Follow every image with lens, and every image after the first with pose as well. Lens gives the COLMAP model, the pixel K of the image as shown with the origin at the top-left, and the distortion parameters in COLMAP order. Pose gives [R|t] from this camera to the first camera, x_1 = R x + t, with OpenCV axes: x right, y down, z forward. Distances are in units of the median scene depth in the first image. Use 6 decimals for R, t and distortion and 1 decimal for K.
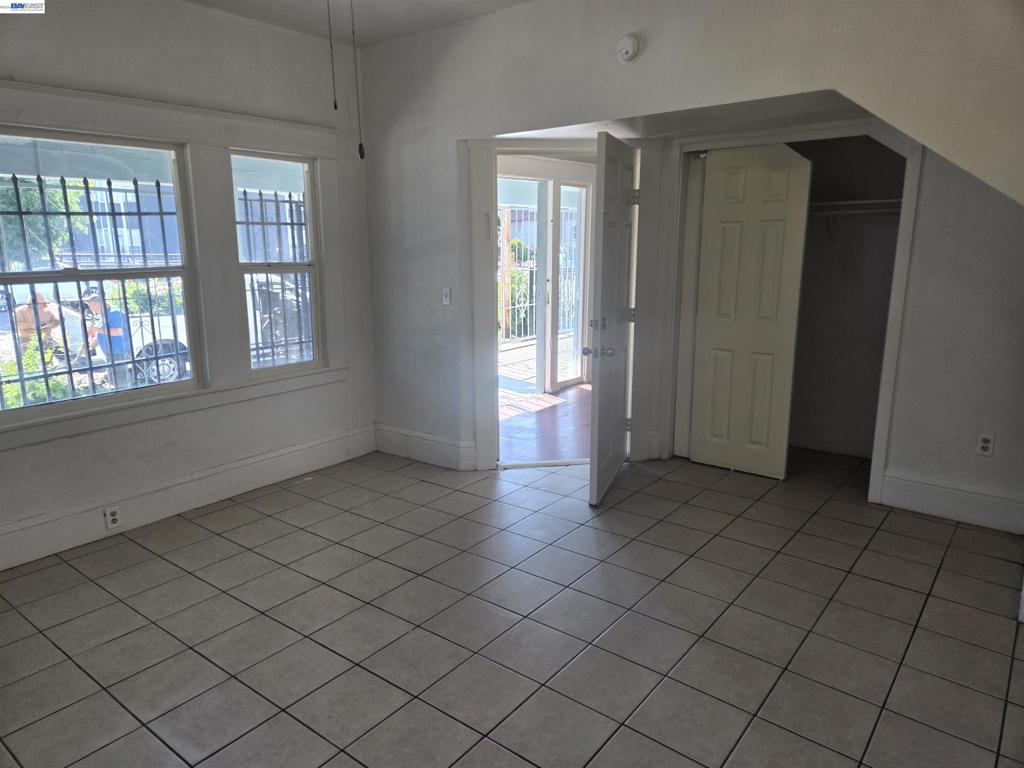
lens RADIAL K [[685.1, 0, 506.1], [0, 685.1, 391.1], [0, 0, 1]] dist [0.046417, -0.001254]
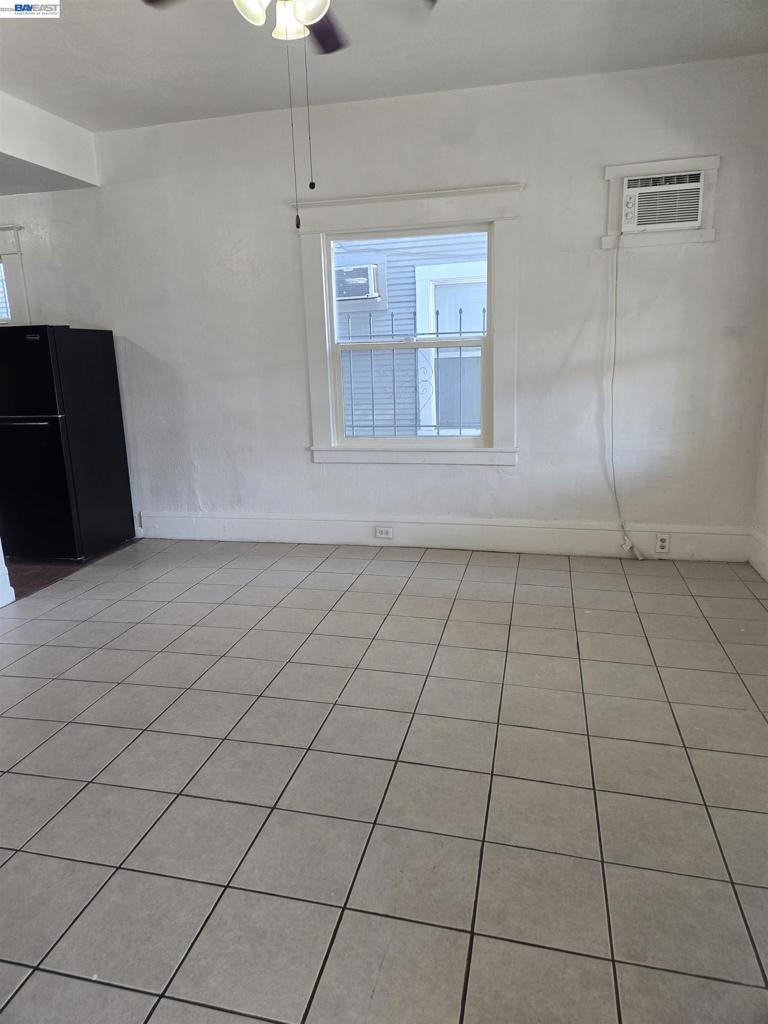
lens RADIAL K [[685.1, 0, 385.2], [0, 685.1, 495.9], [0, 0, 1]] dist [0.046417, -0.001254]
pose [[-0.902384, 0.121384, -0.413484, 0.134301], [-0.059514, 0.915211, 0.398556, -0.245992], [0.426803, 0.384259, -0.818648, 1.393176]]
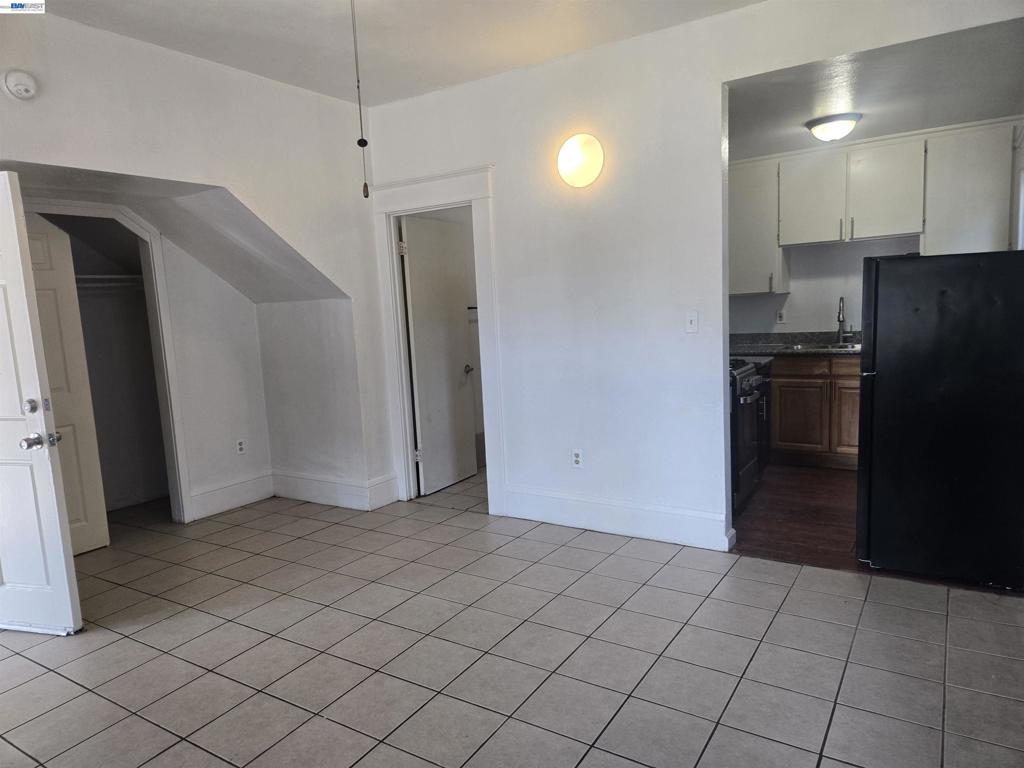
lens RADIAL K [[685.1, 0, 506.1], [0, 685.1, 391.1], [0, 0, 1]] dist [0.046417, -0.001254]
pose [[-0.094119, -0.121643, 0.988101, -0.803449], [0.272545, 0.951443, 0.143091, -0.091407], [-0.957529, 0.282769, -0.056396, 0.579870]]
